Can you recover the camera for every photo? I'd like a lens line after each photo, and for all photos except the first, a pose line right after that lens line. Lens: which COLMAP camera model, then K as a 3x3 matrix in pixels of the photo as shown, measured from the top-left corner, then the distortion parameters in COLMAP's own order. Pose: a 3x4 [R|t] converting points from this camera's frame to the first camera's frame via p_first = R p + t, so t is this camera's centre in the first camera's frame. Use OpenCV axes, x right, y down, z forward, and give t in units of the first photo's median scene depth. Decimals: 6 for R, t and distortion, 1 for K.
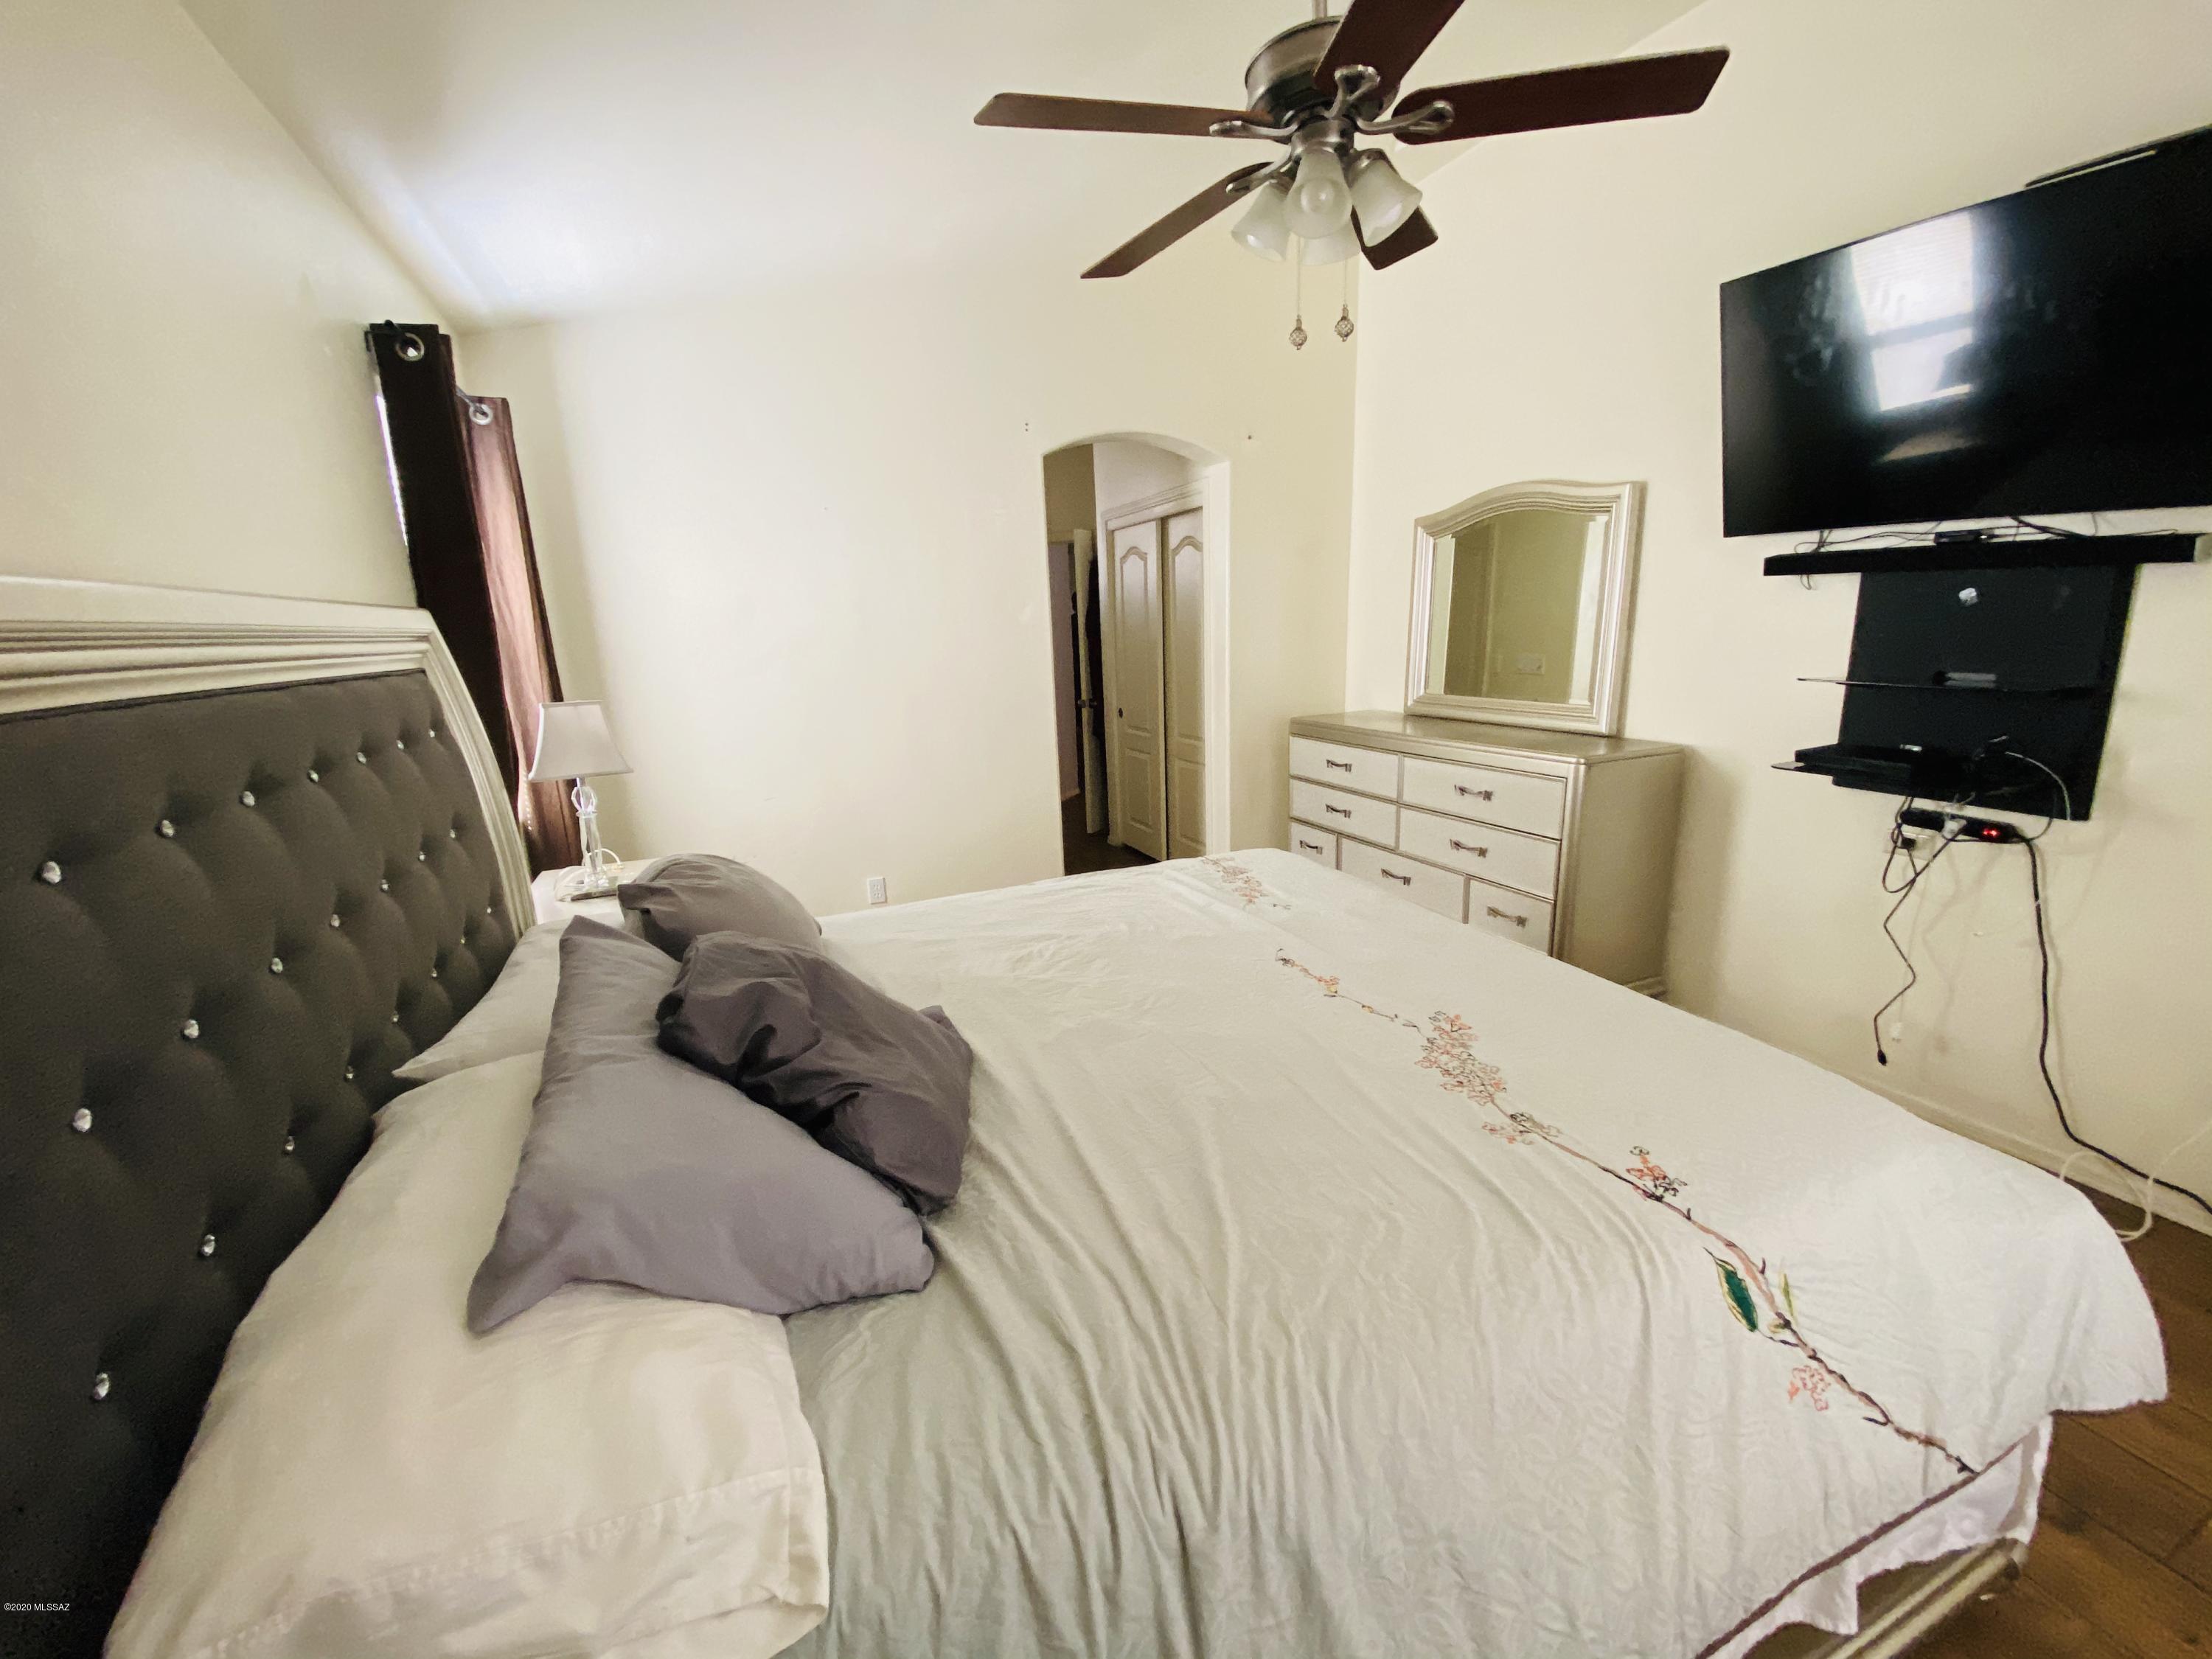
lens RADIAL K [[884.2, 0, 1093.0], [0, 884.2, 834.8], [0, 0, 1]] dist [0.023431, -0.021703]
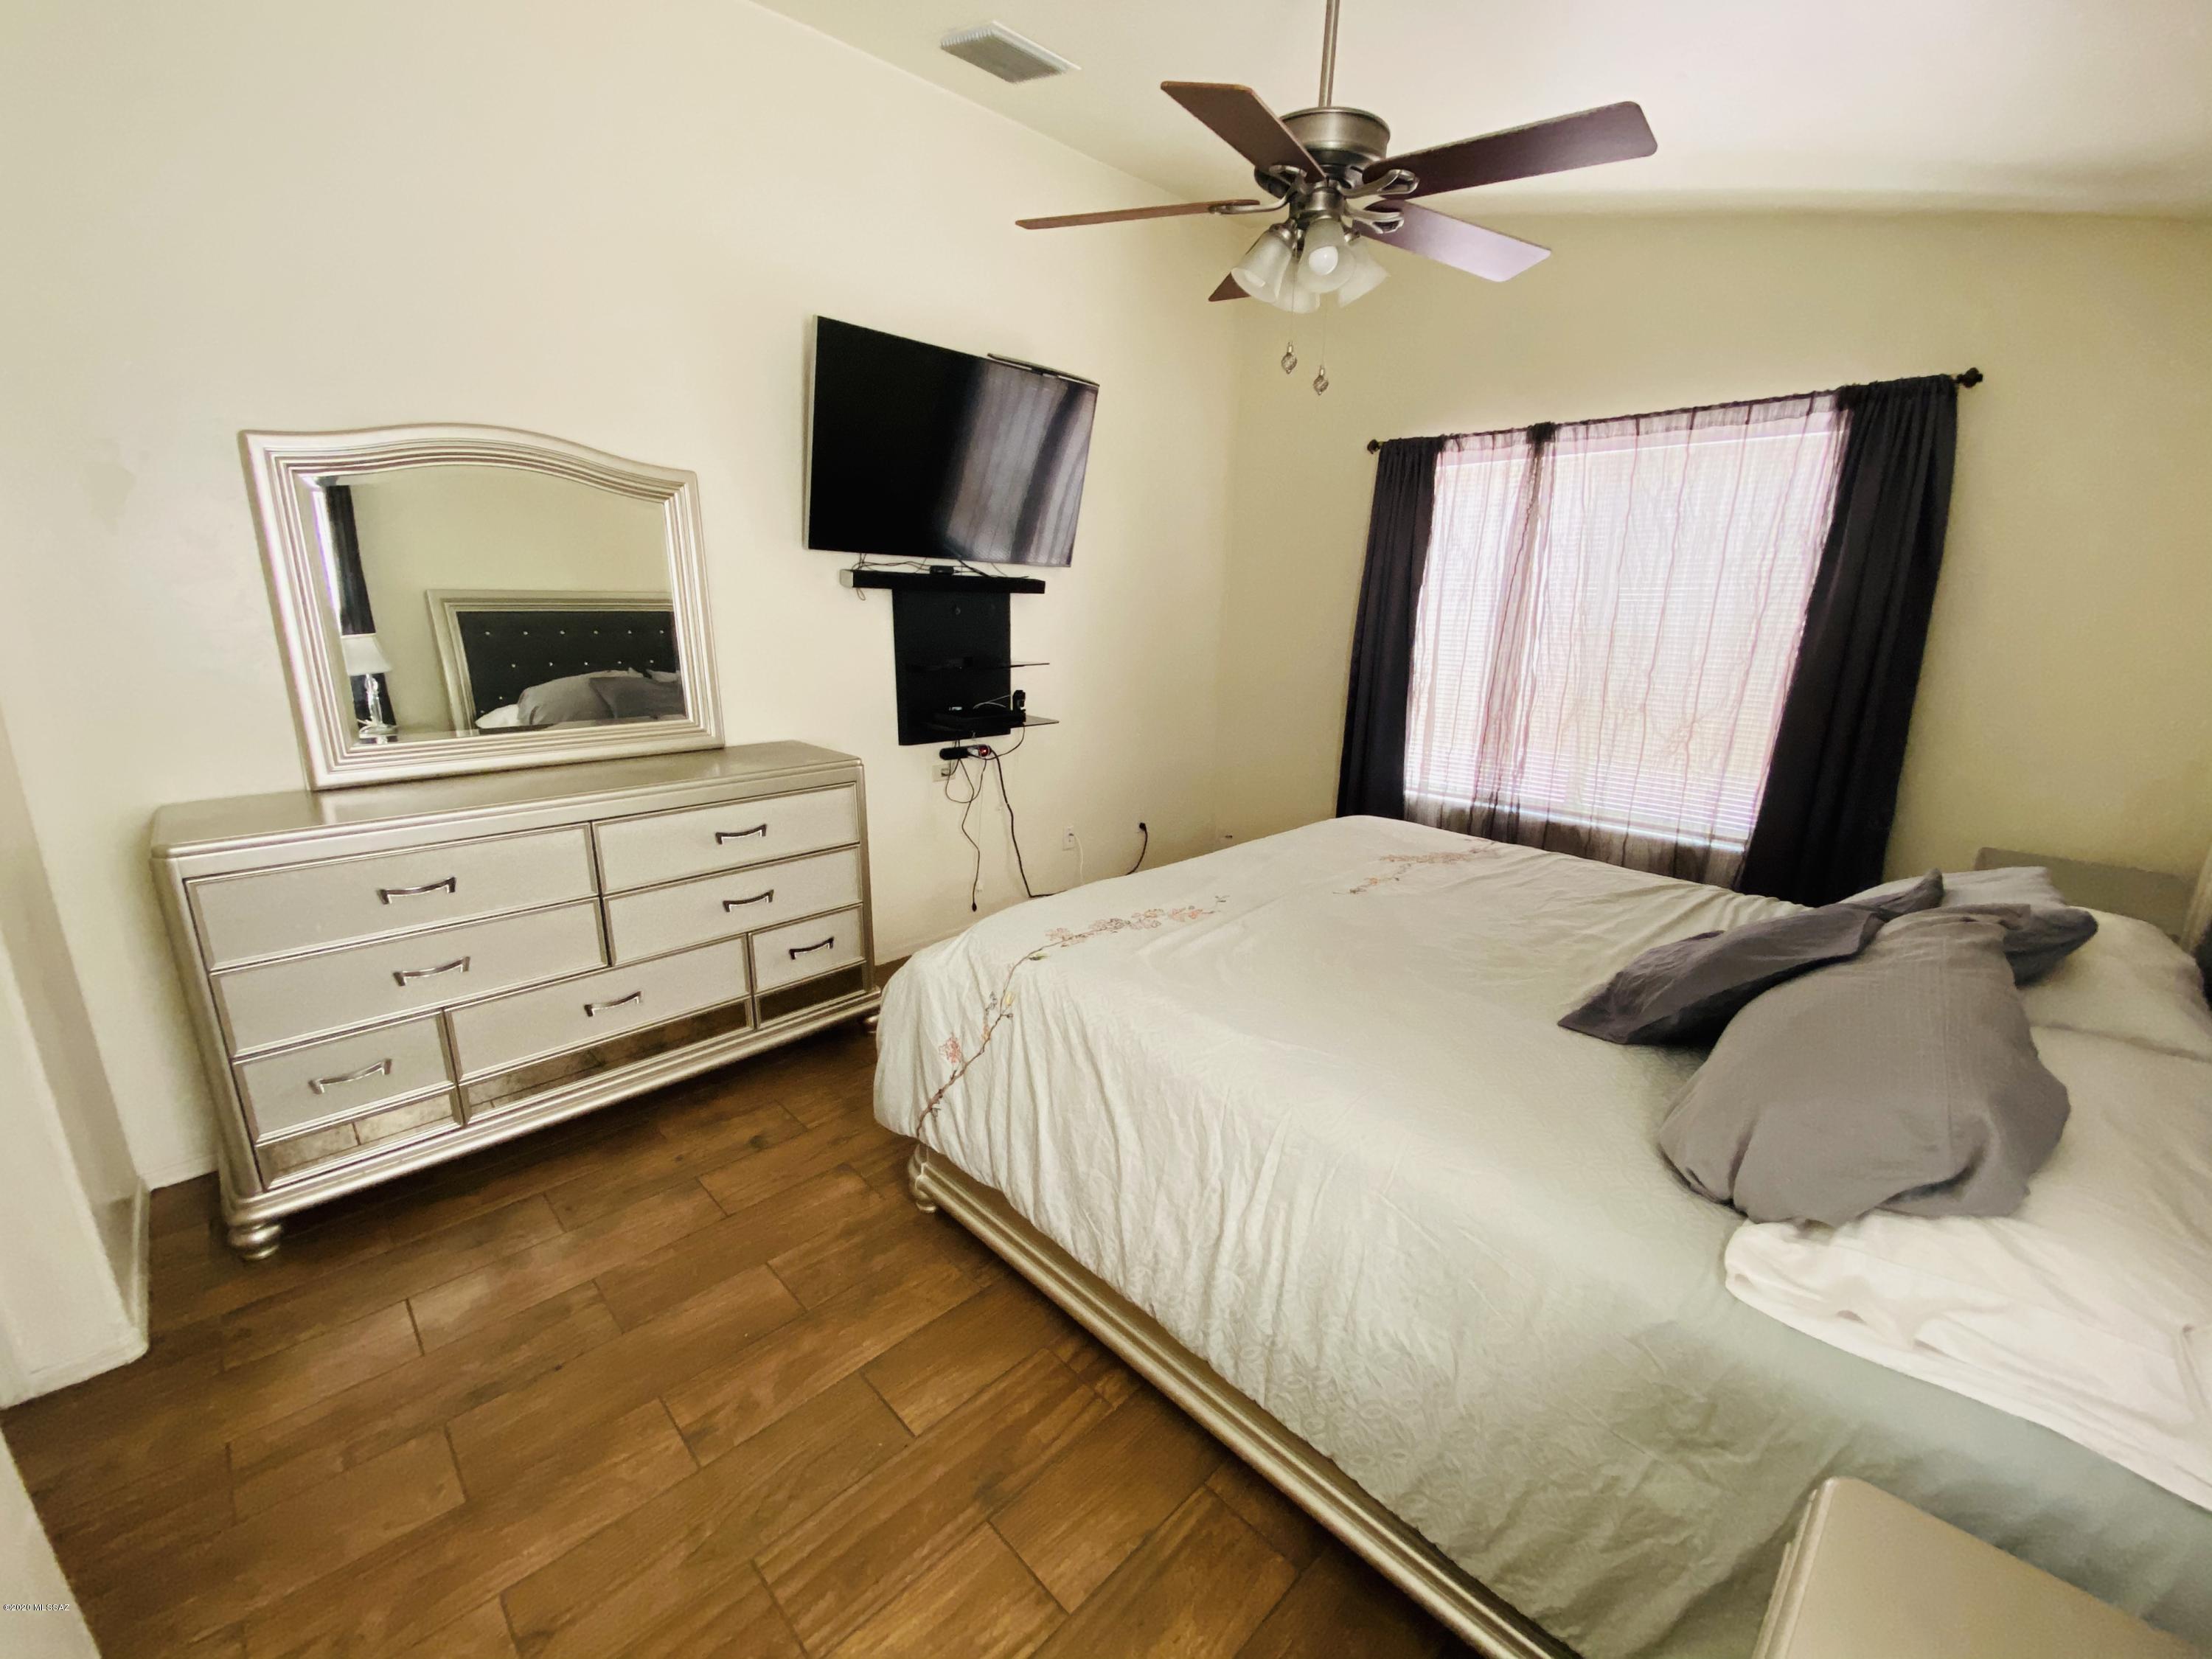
lens RADIAL K [[895.0, 0, 1094.8], [0, 895.0, 834.2], [0, 0, 1]] dist [0.034927, -0.024026]
pose [[-0.387267, -0.203028, 0.899335, -0.578087], [0.217218, 0.927900, 0.303014, -0.299950], [-0.896014, 0.312700, -0.315243, 1.288320]]
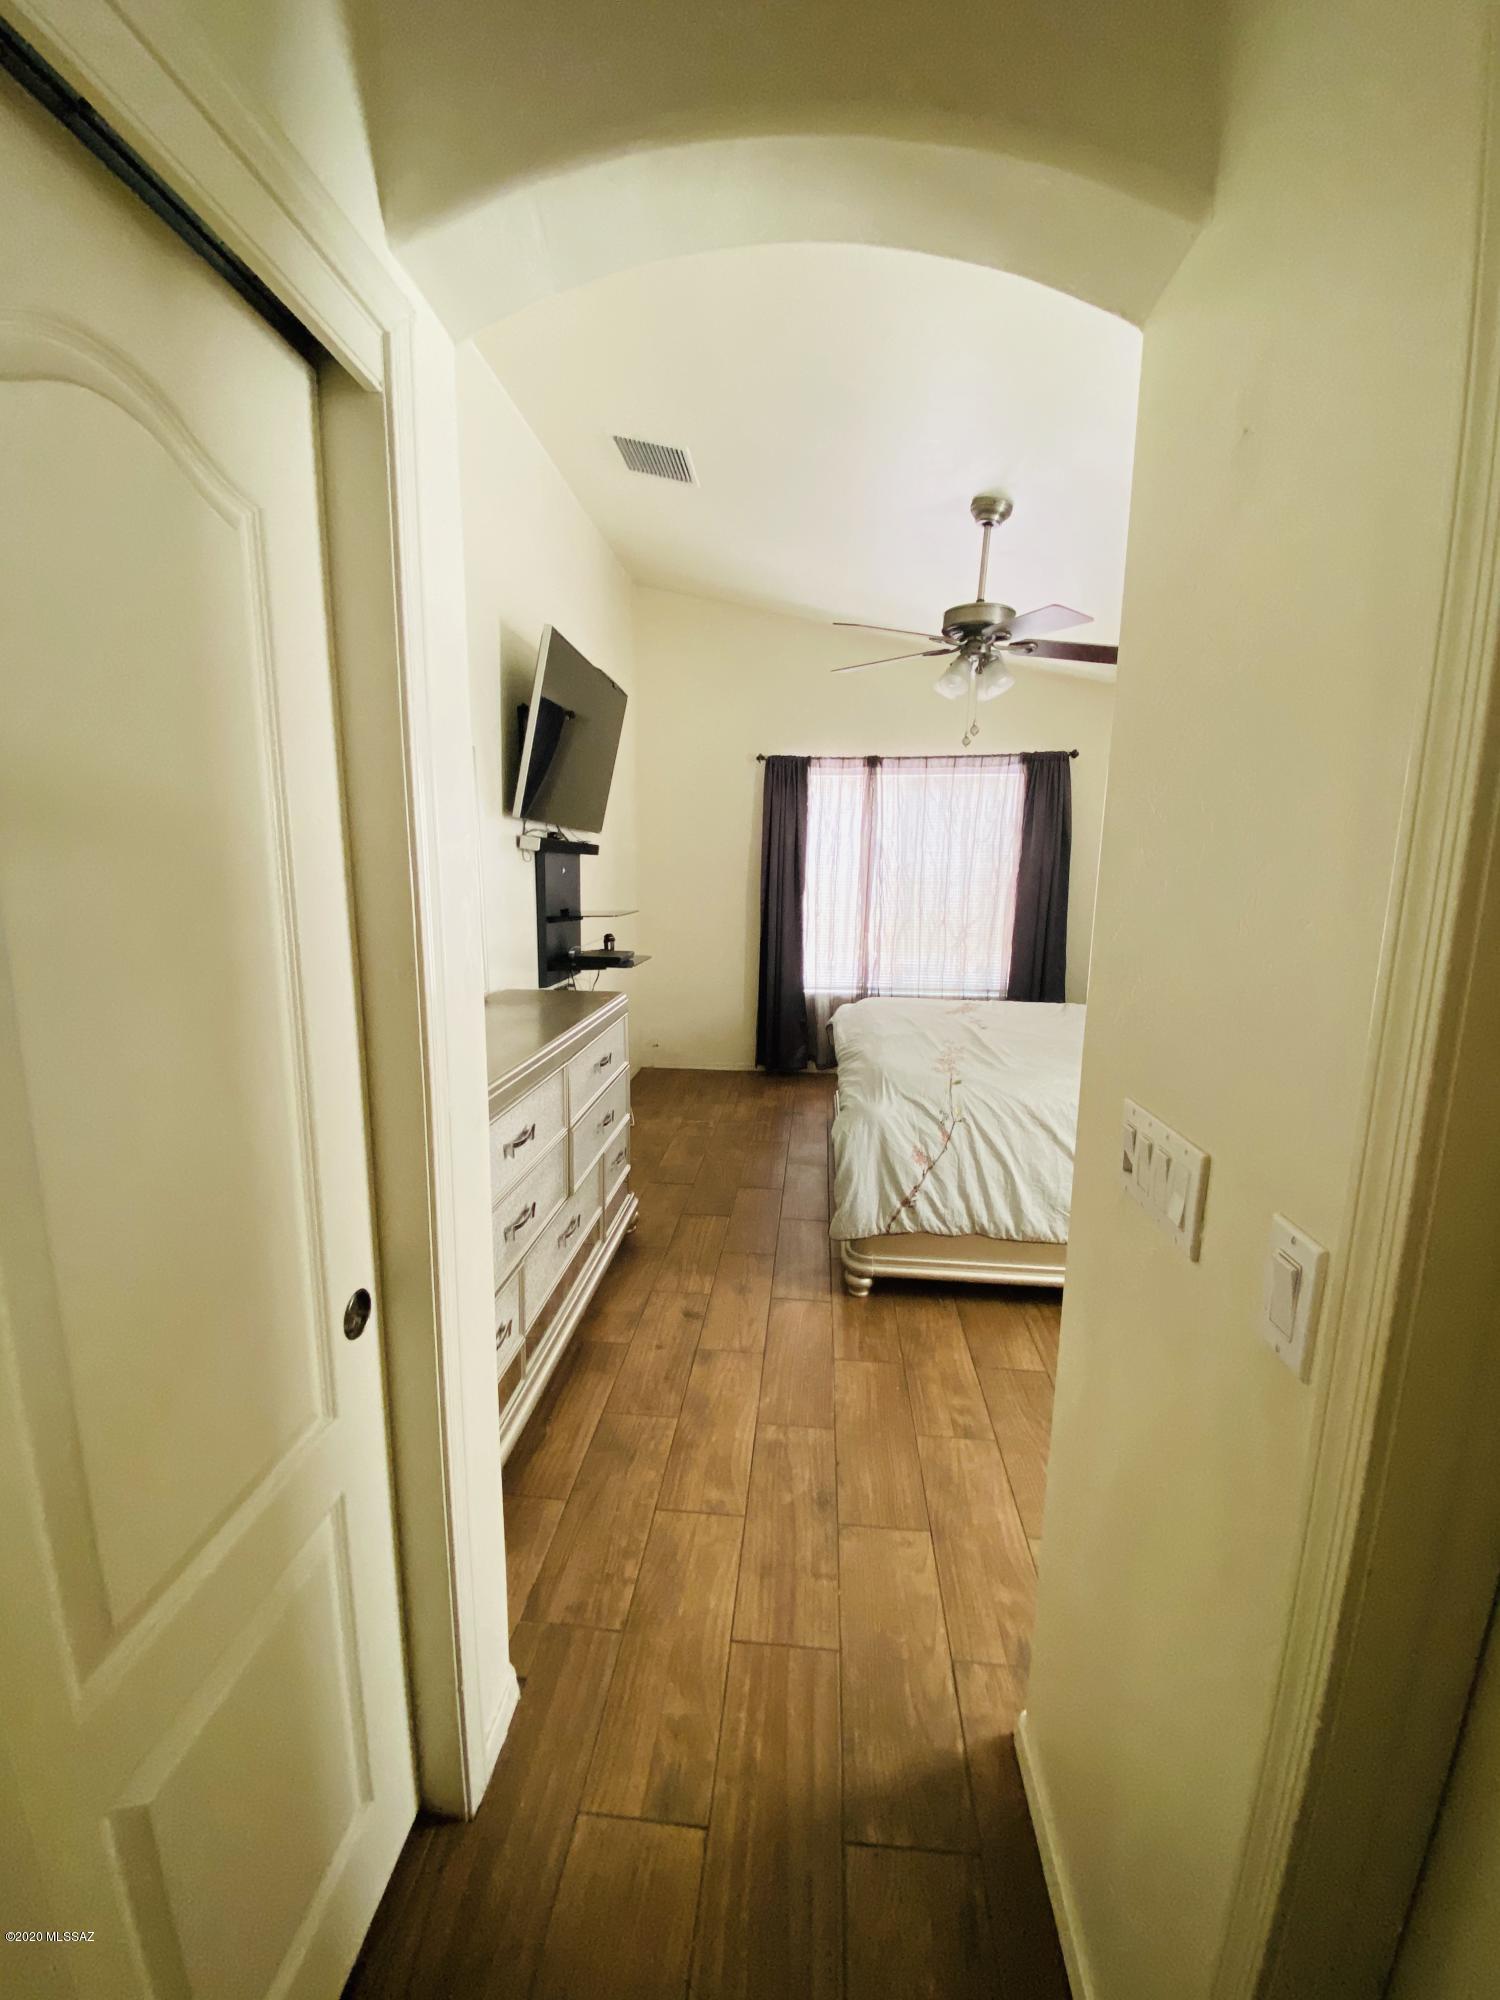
lens RADIAL K [[796.1, 0, 737.4], [0, 796.1, 1003.3], [0, 0, 1]] dist [0.057469, -0.021203]
pose [[-0.890886, -0.043621, 0.452128, -0.097525], [0.136193, 0.923930, 0.357499, -0.516196], [-0.433329, 0.380067, -0.817175, 2.127751]]
